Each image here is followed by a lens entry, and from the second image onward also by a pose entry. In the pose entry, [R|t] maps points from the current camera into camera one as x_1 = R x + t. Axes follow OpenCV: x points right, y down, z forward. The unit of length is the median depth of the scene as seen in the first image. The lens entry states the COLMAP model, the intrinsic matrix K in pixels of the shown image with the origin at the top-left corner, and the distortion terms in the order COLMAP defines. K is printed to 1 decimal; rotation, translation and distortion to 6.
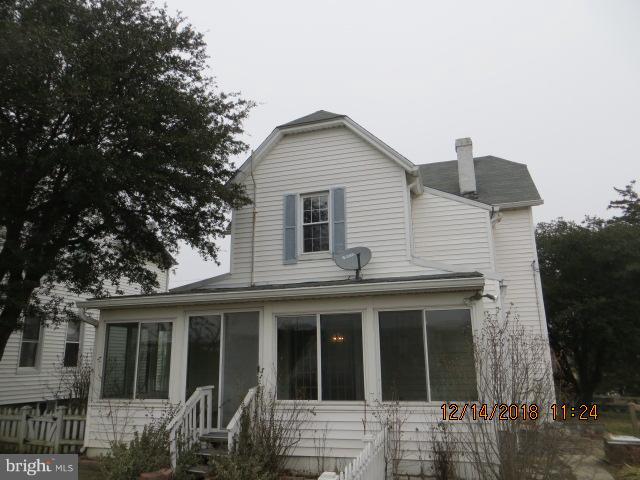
lens RADIAL K [[476.9, 0, 318.1], [0, 476.9, 242.9], [0, 0, 1]] dist [-0.009175, -0.001401]
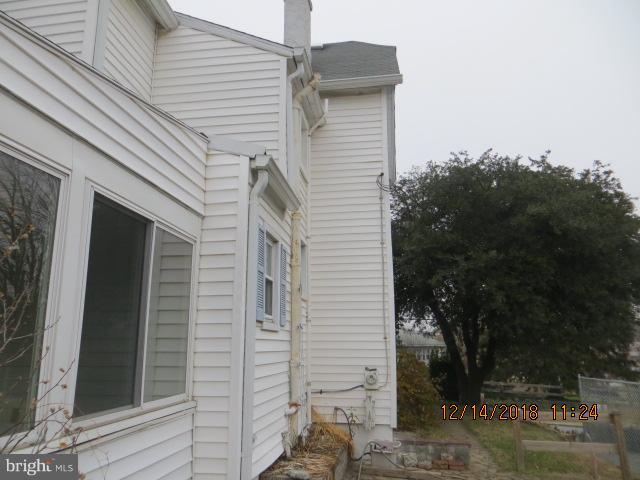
lens RADIAL K [[476.9, 0, 321.4], [0, 476.9, 240.3], [0, 0, 1]] dist [-0.009175, -0.001401]
pose [[0.989022, 0.040521, 0.142101, 0.245018], [-0.044628, 0.998669, 0.025837, 0.091374], [-0.140865, -0.031895, 0.989515, 0.337072]]
